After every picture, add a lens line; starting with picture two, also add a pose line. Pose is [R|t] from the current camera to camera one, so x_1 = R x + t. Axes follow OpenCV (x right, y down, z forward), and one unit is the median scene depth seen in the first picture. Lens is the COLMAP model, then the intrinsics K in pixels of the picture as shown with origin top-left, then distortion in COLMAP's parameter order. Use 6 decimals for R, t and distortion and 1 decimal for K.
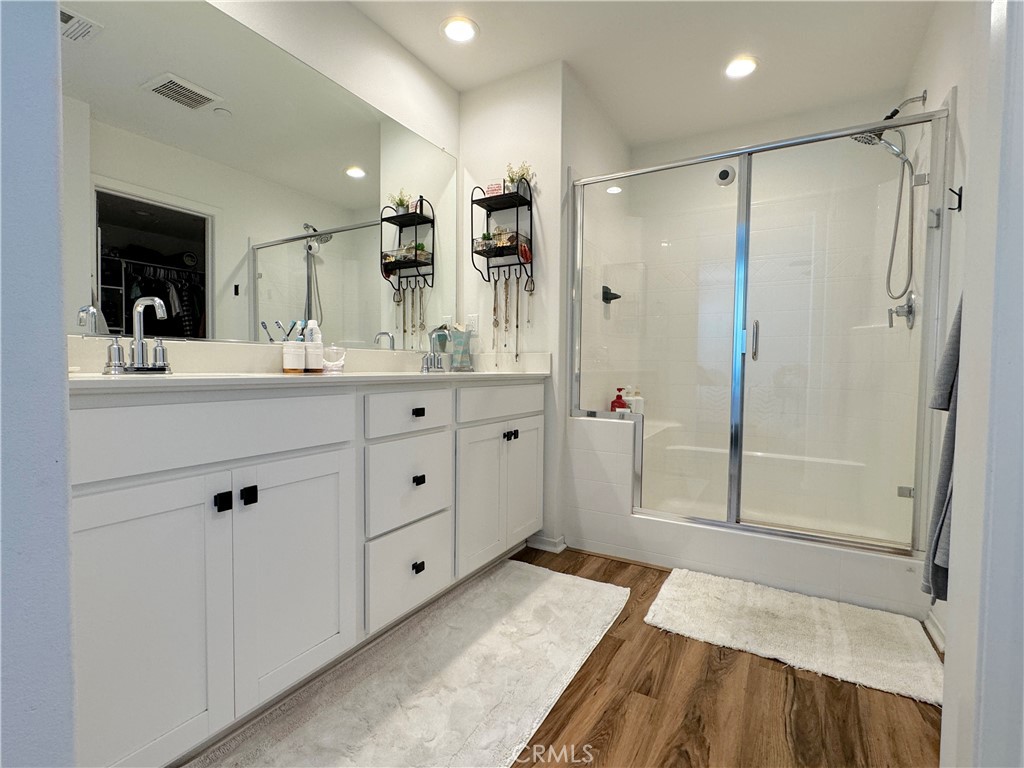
lens RADIAL K [[483.3, 0, 512.0], [0, 483.3, 384.0], [0, 0, 1]] dist [0.000309, 0.000004]
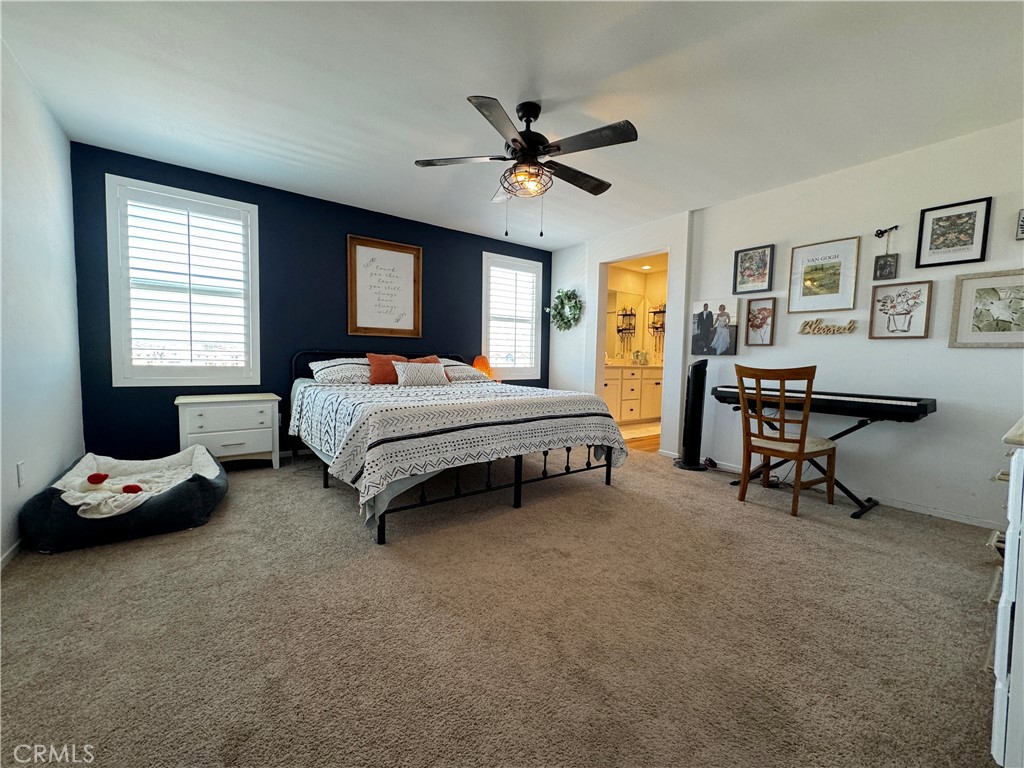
lens RADIAL K [[408.0, 0, 512.0], [0, 408.0, 384.0], [0, 0, 1]] dist [-0.002741, -0.000172]
pose [[0.916756, 0.036762, -0.397752, 0.166061], [-0.031135, 0.999303, 0.020600, 0.064387], [0.398232, -0.006501, 0.917262, -1.720374]]
